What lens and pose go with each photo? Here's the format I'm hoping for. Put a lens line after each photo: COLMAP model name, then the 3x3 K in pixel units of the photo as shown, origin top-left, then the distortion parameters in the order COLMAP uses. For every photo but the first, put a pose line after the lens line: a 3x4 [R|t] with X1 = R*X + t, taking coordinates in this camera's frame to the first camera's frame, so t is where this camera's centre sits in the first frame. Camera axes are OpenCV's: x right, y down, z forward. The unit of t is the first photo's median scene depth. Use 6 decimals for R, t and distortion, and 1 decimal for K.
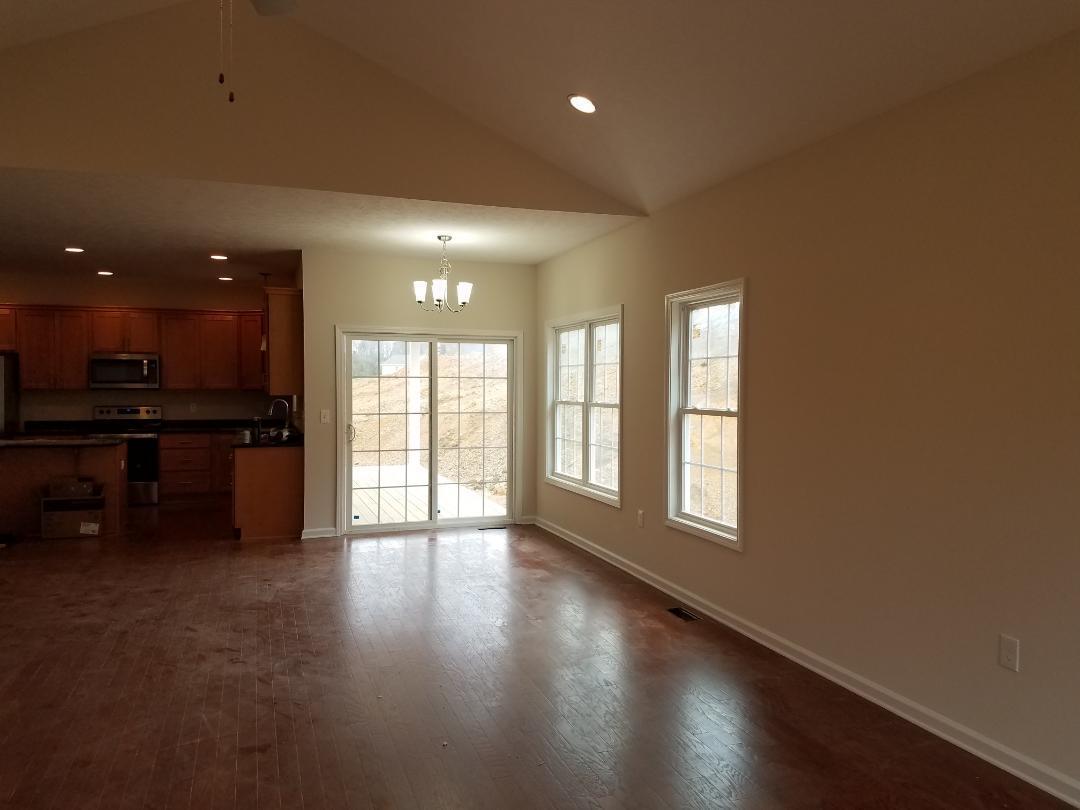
lens RADIAL K [[831.3, 0, 540.0], [0, 831.3, 405.0], [0, 0, 1]] dist [0.168904, -0.246445]
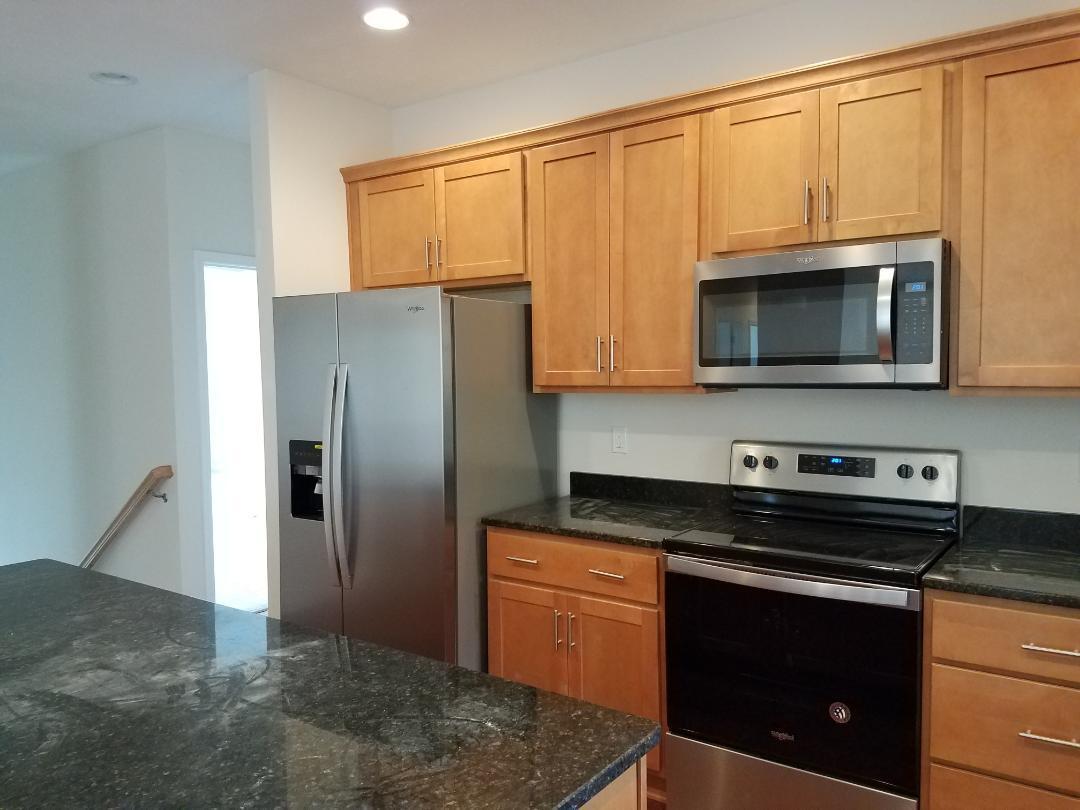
lens RADIAL K [[831.3, 0, 540.0], [0, 831.3, 405.0], [0, 0, 1]] dist [0.168904, -0.246445]
pose [[0.593420, 0.029680, -0.804346, -0.325900], [-0.006821, 0.999469, 0.031848, -0.020724], [0.804864, -0.013413, 0.593307, 0.776561]]
